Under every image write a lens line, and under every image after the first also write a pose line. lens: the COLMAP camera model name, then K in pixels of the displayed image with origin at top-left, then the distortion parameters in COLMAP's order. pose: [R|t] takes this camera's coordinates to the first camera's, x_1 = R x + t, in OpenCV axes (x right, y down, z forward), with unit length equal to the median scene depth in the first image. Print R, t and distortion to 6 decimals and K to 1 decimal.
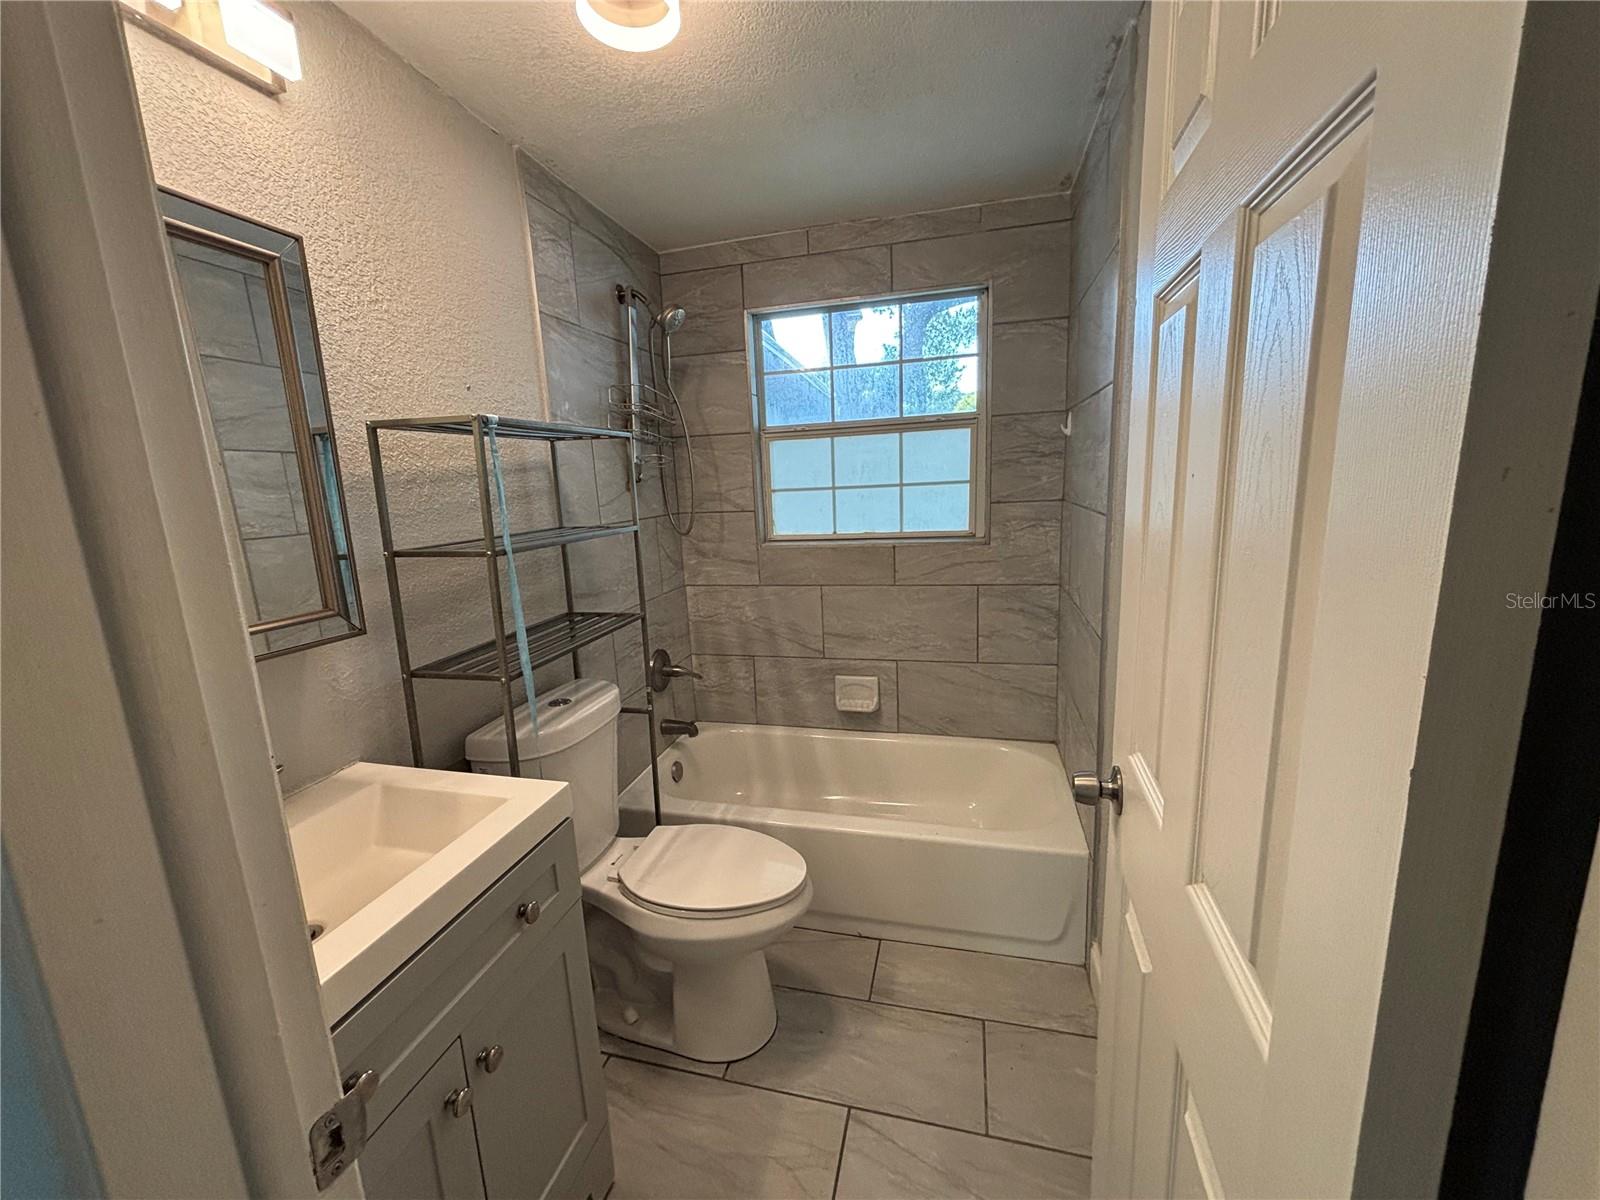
lens RADIAL K [[648.3, 0, 800.0], [0, 648.3, 600.0], [0, 0, 1]] dist [0.000007, -0.000375]
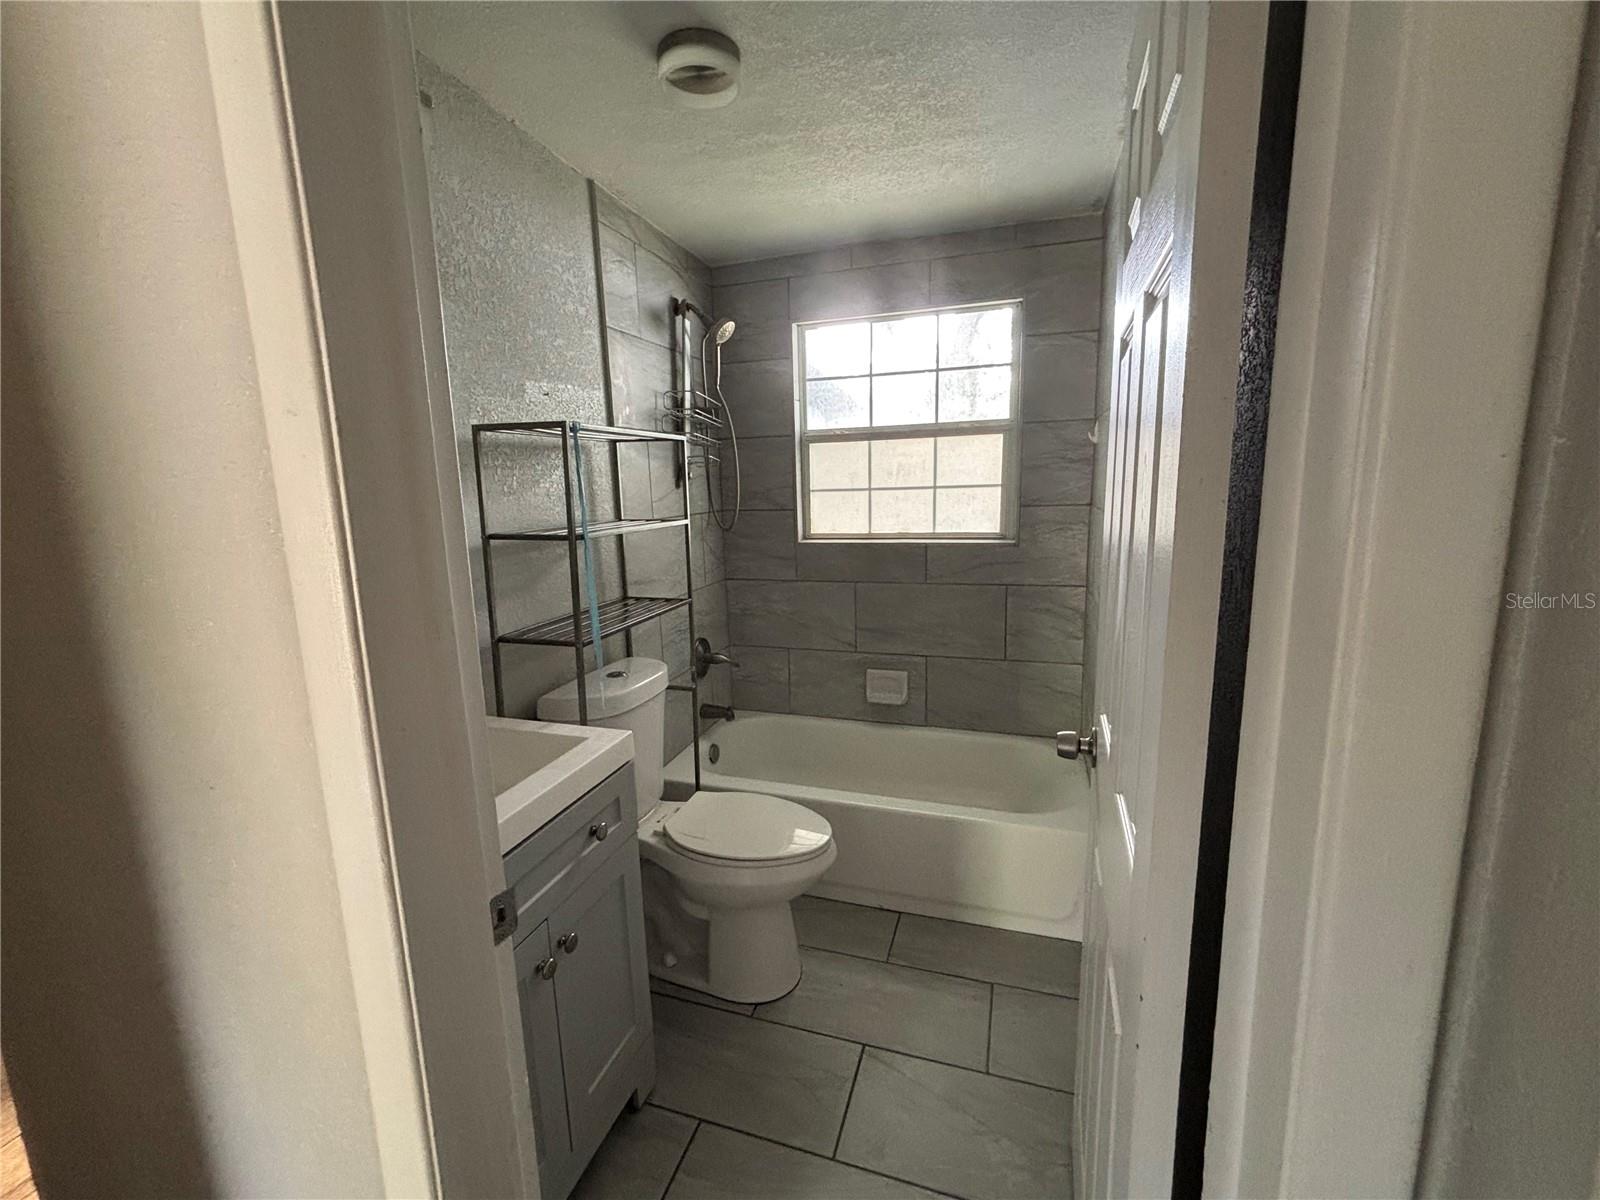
lens RADIAL K [[685.7, 0, 800.0], [0, 685.7, 600.0], [0, 0, 1]] dist [-0.000825, -0.000038]
pose [[0.997978, 0.027393, -0.057360, 0.009448], [-0.028056, 0.999548, -0.010778, 0.025832], [0.057039, 0.012366, 0.998295, -0.133690]]
